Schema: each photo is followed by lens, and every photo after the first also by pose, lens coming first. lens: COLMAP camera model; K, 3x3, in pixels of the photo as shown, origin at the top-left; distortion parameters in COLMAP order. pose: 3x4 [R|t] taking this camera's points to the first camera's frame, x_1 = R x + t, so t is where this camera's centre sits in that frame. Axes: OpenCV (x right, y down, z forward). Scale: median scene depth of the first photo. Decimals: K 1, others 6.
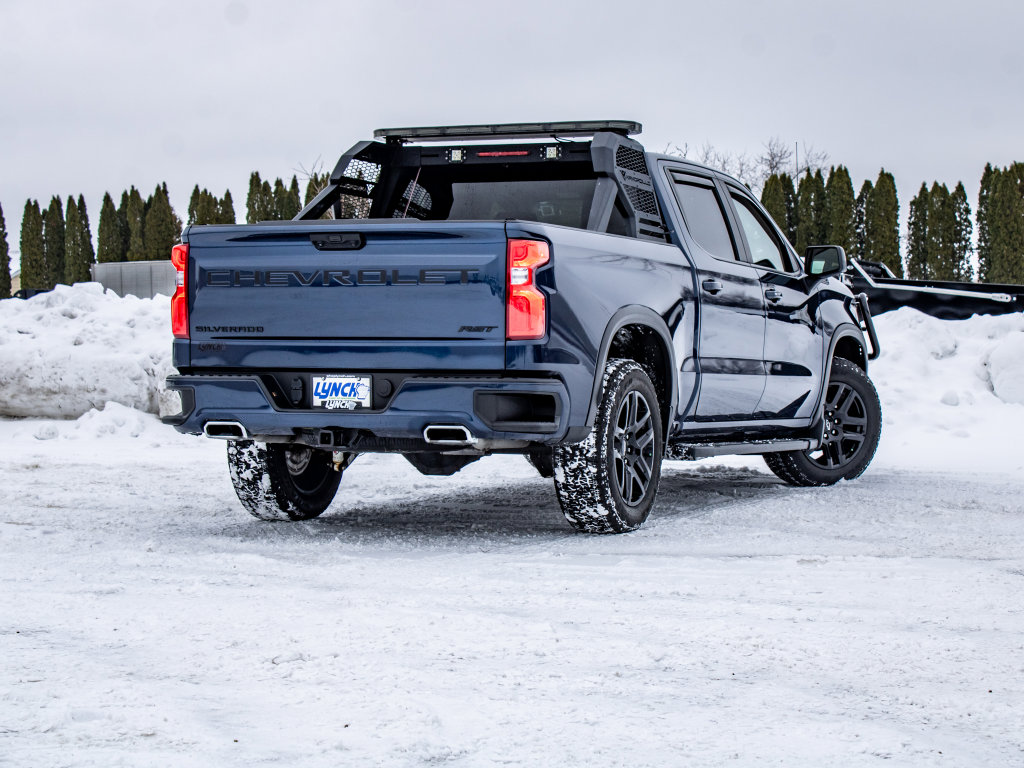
lens RADIAL K [[2308.2, 0, 512.0], [0, 2308.2, 384.0], [0, 0, 1]] dist [-0.064645, 0.038562]
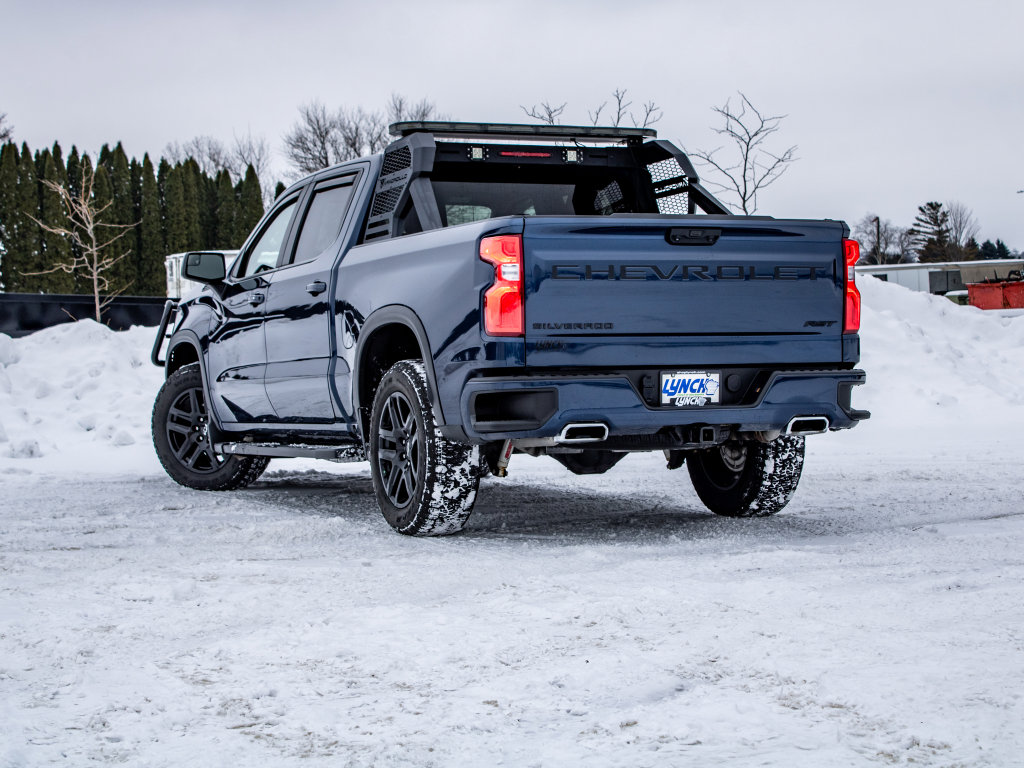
lens RADIAL K [[2147.8, 0, 512.0], [0, 2147.8, 384.0], [0, 0, 1]] dist [-0.156477, 0.079013]
pose [[0.686099, -0.023237, 0.727137, -0.757862], [0.029746, 0.999550, 0.003875, -0.004065], [-0.726900, 0.018970, 0.686481, 0.402651]]
